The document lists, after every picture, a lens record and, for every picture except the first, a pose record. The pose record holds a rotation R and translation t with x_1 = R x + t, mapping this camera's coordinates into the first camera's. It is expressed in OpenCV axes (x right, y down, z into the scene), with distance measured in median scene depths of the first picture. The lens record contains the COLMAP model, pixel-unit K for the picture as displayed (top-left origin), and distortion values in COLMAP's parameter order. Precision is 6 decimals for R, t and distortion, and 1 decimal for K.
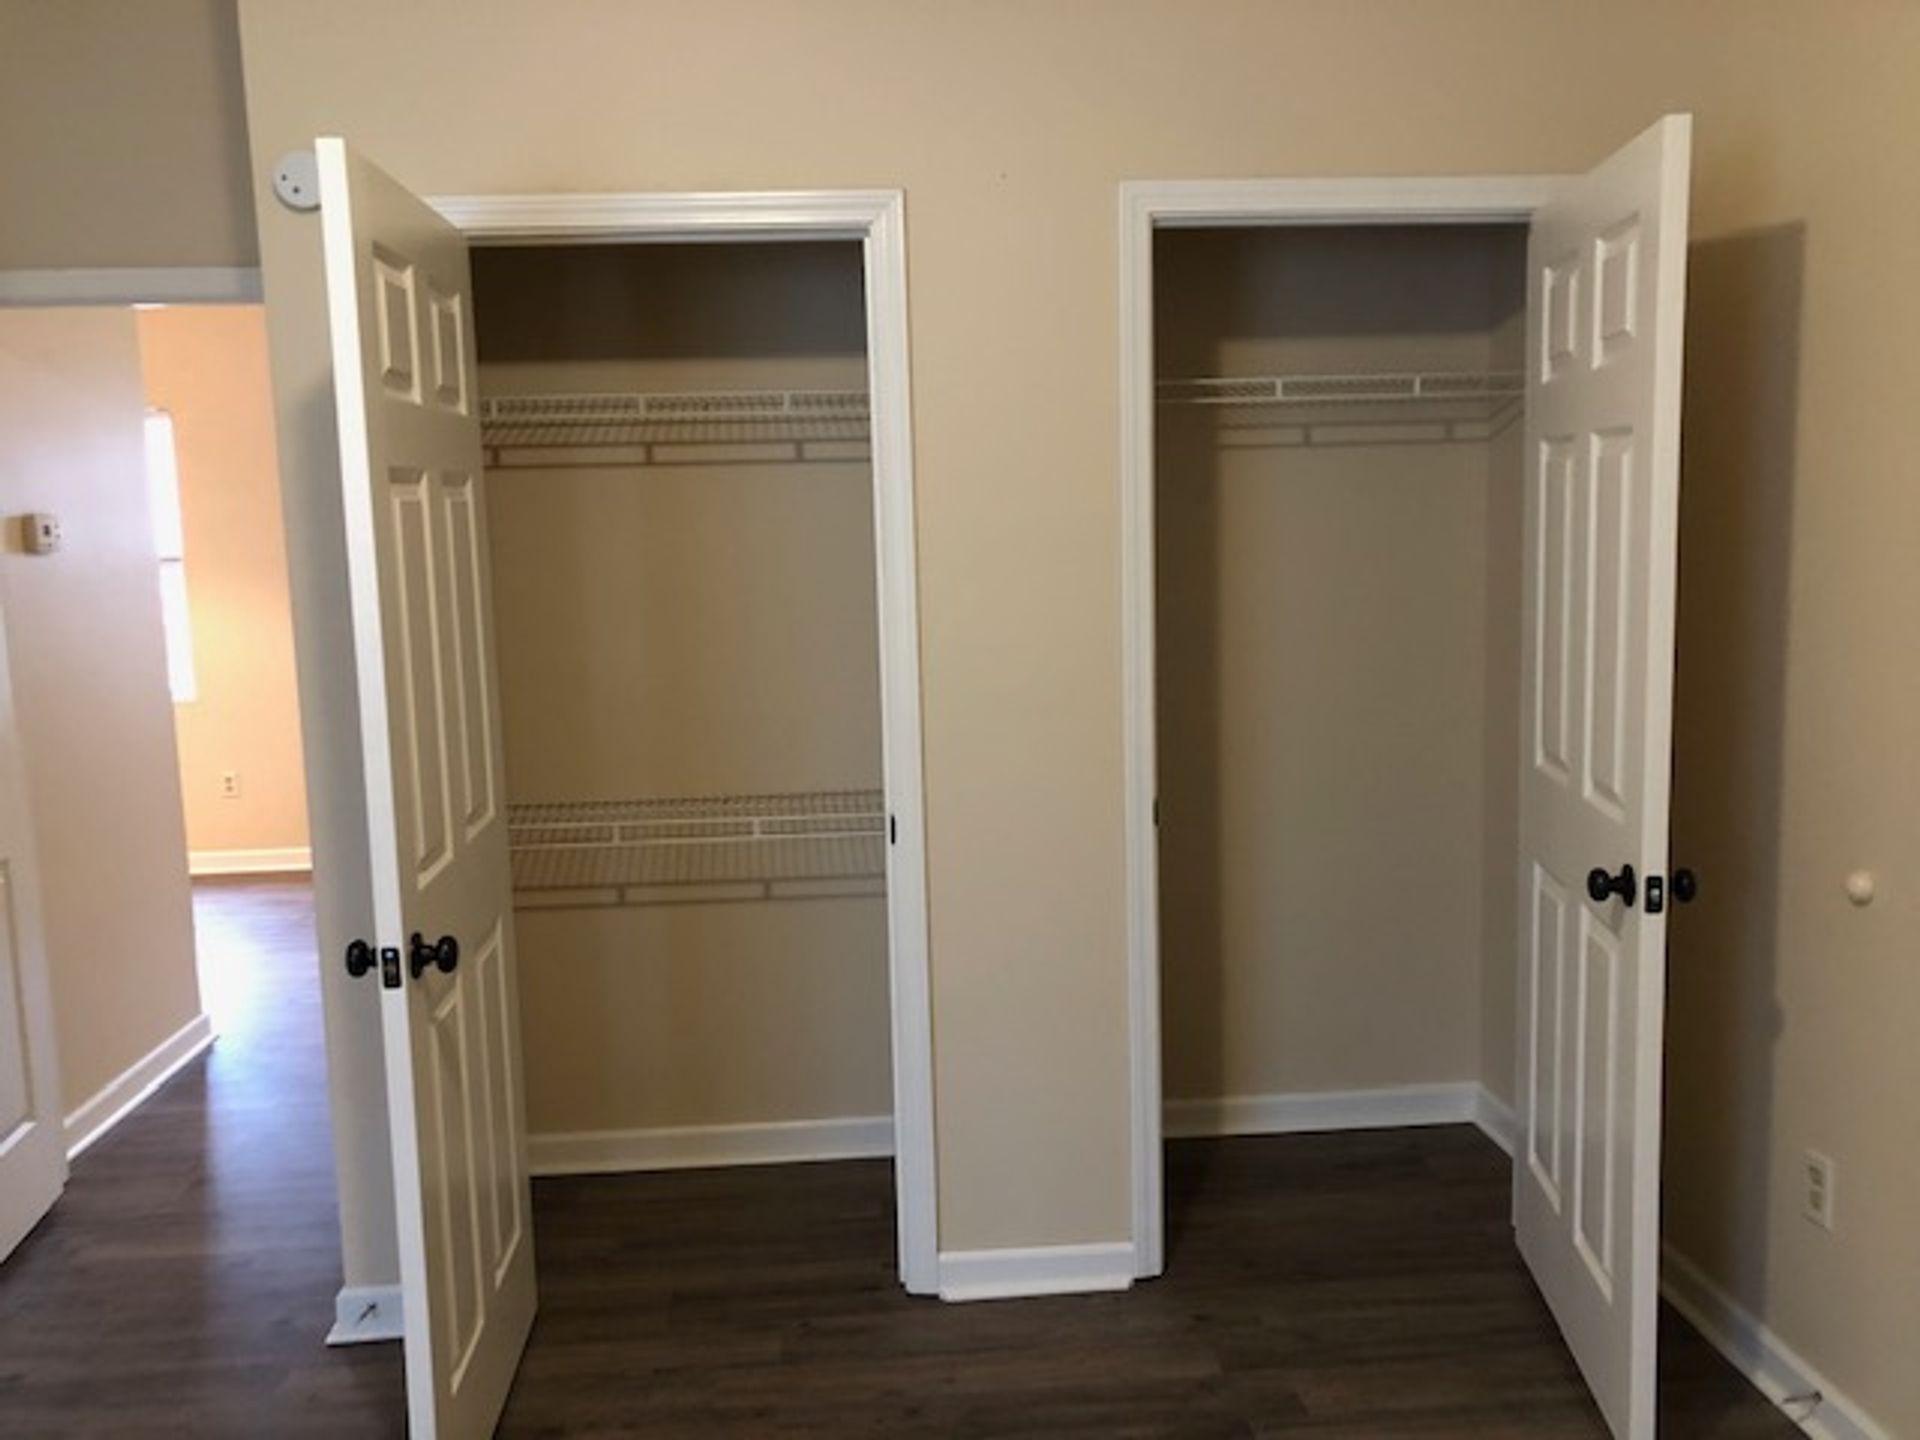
lens RADIAL K [[1578.1, 0, 908.3], [0, 1578.1, 723.5], [0, 0, 1]] dist [0.008537, -0.016141]
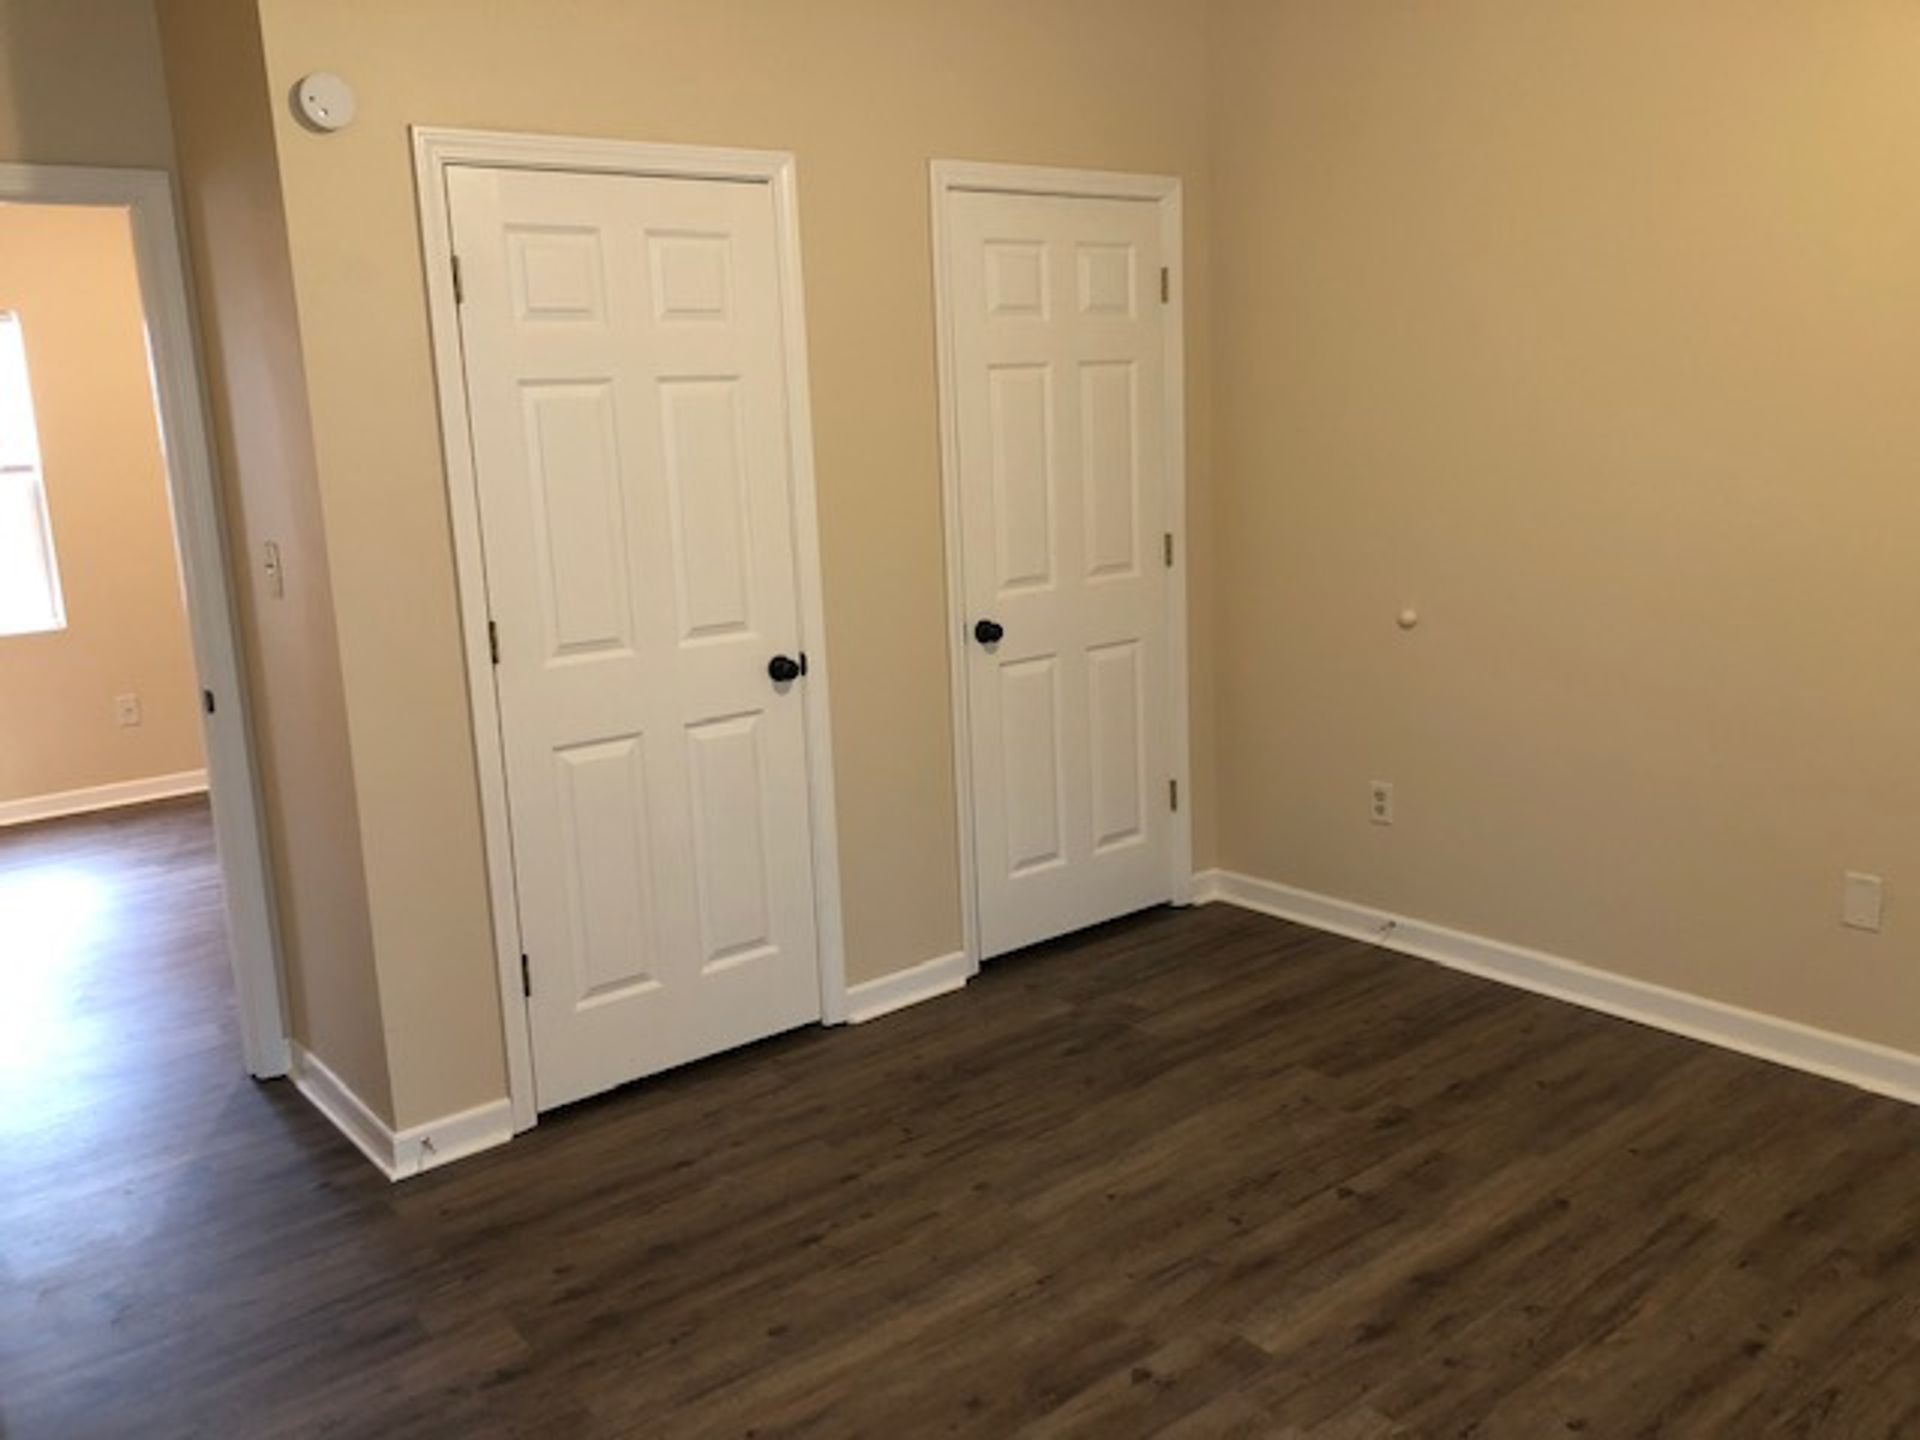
lens RADIAL K [[1552.8, 0, 960.0], [0, 1552.8, 720.0], [0, 0, 1]] dist [0.007609, -0.013135]
pose [[0.823472, -0.123593, 0.553732, -0.637221], [0.097647, 0.992295, 0.076267, 0.032122], [-0.558891, -0.008734, 0.829195, -0.113943]]
